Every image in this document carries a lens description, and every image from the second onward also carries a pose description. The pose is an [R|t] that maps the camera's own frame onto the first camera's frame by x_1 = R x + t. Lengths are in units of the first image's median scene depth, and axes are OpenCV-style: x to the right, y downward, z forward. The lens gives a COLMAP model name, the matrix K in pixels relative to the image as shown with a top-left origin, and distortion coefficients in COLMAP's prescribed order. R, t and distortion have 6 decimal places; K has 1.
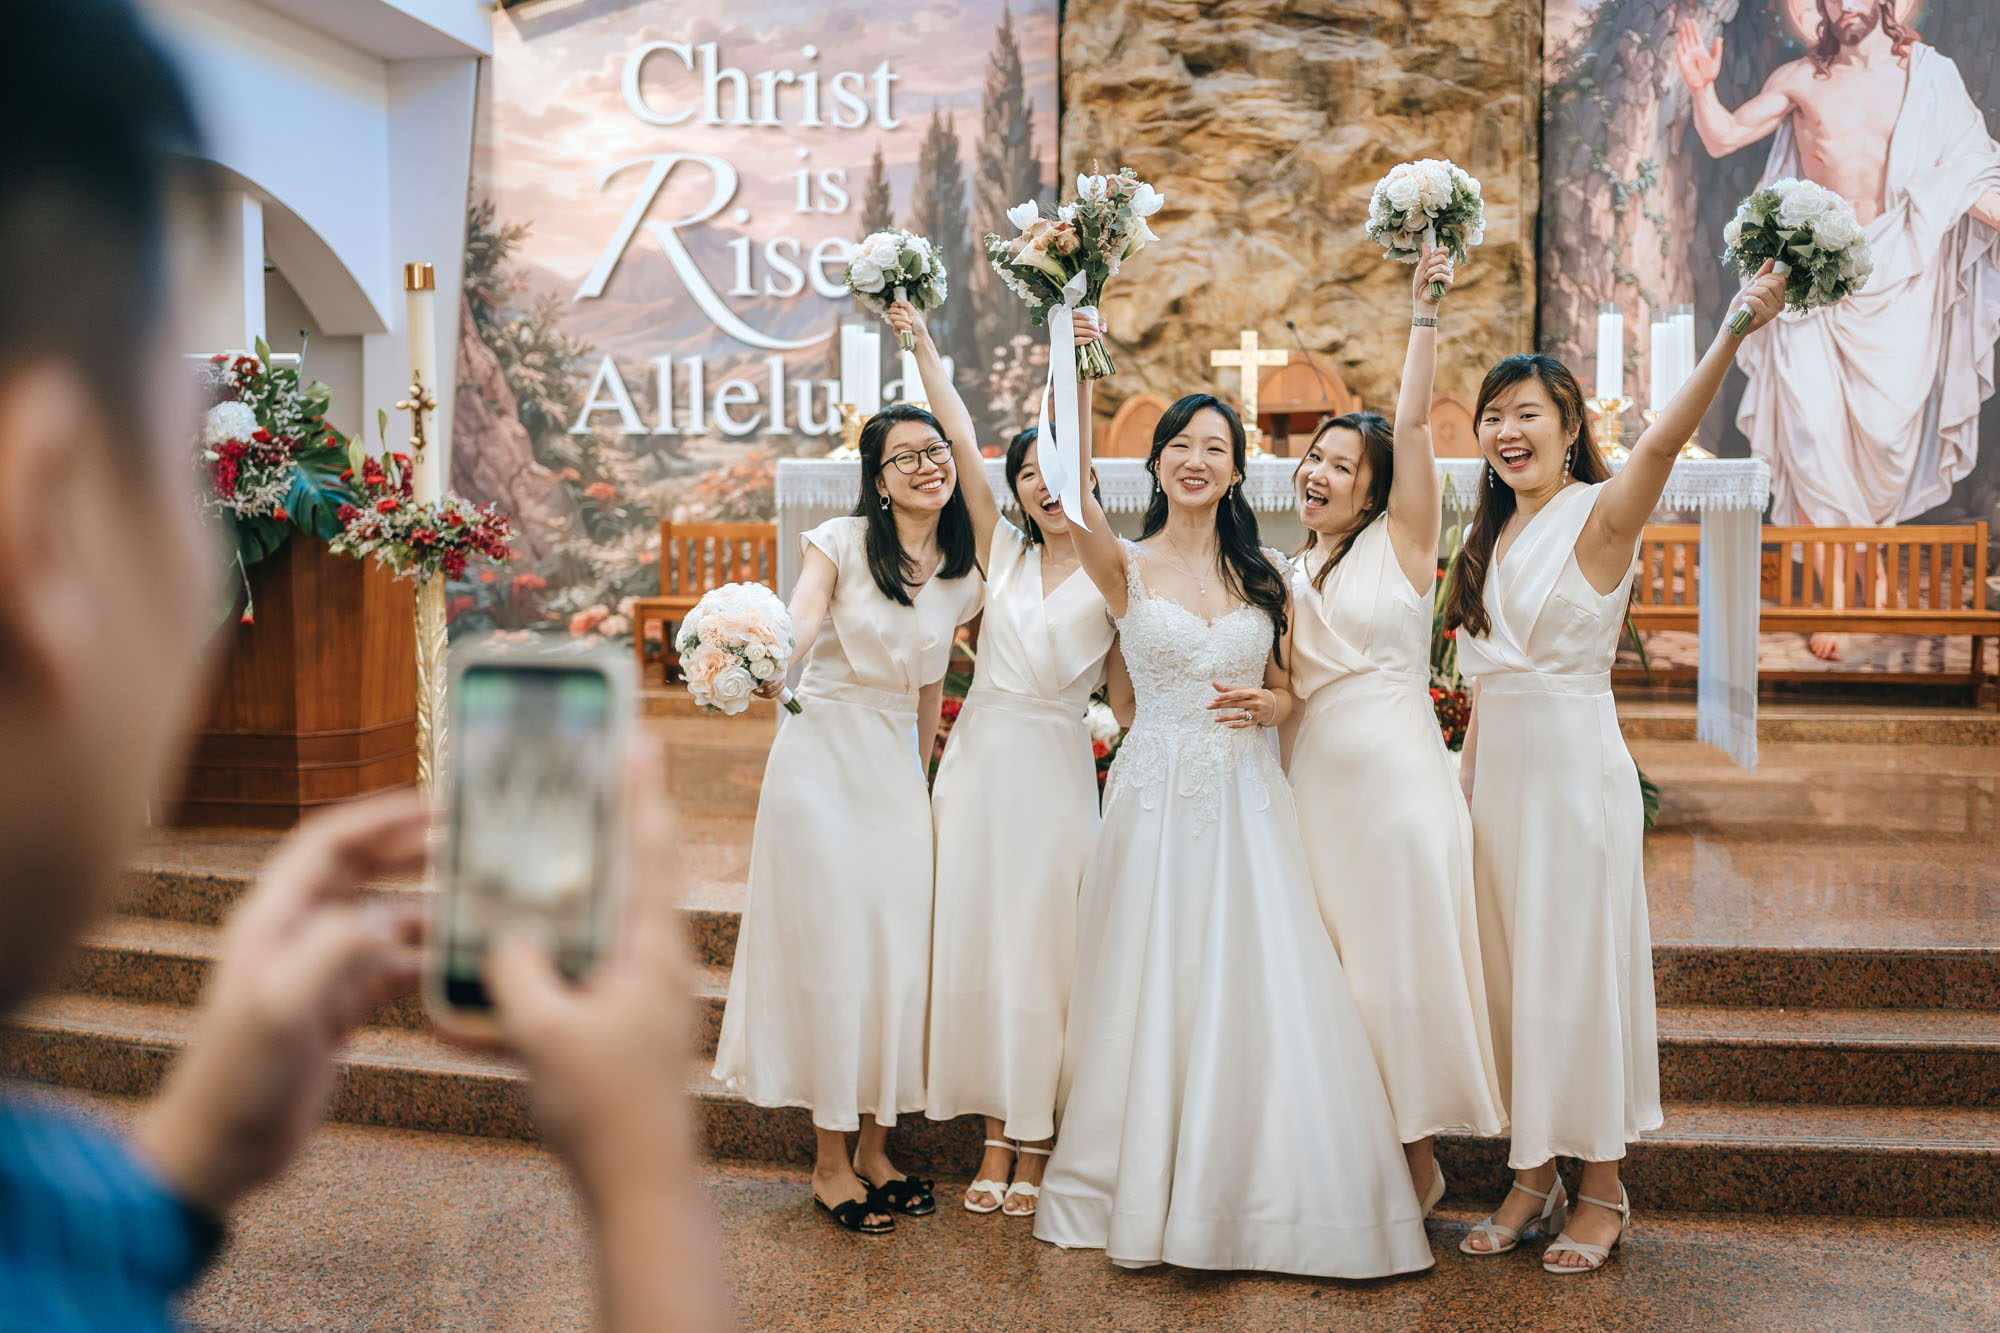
lens RADIAL K [[2073.3, 0, 1000.0], [0, 2073.3, 666.5], [0, 0, 1]] dist [-0.015003, 0.001013]
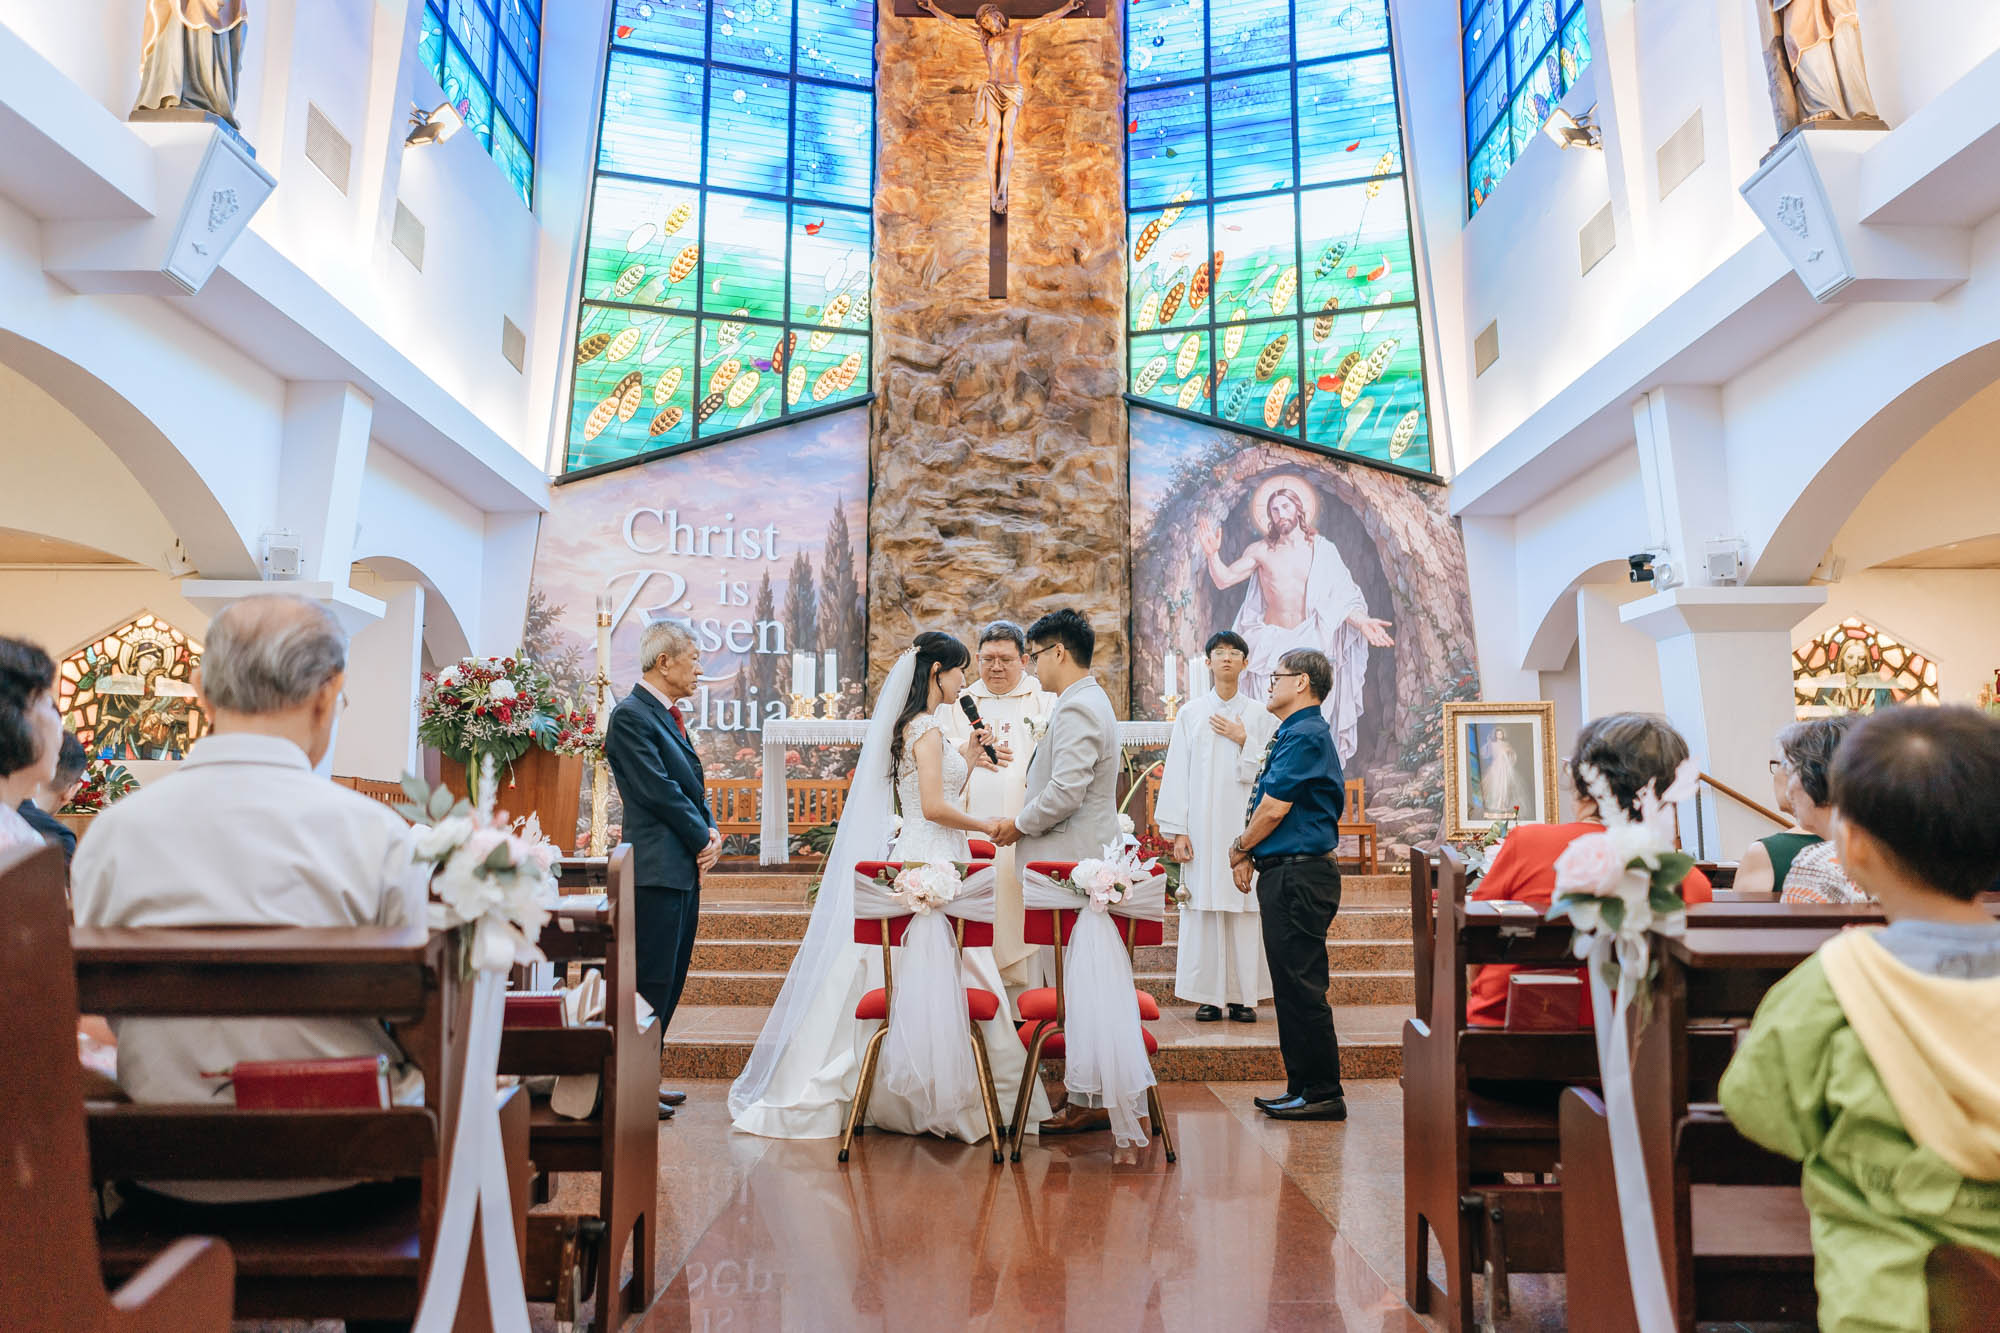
lens RADIAL K [[1615.4, 0, 1014.2], [0, 1615.4, 646.0], [0, 0, 1]] dist [-0.005898, 0.000586]
pose [[0.982865, 0.025038, 0.182619, -0.103121], [0.013111, 0.978726, -0.204753, 0.099823], [-0.183860, 0.203639, 0.961627, -0.359010]]
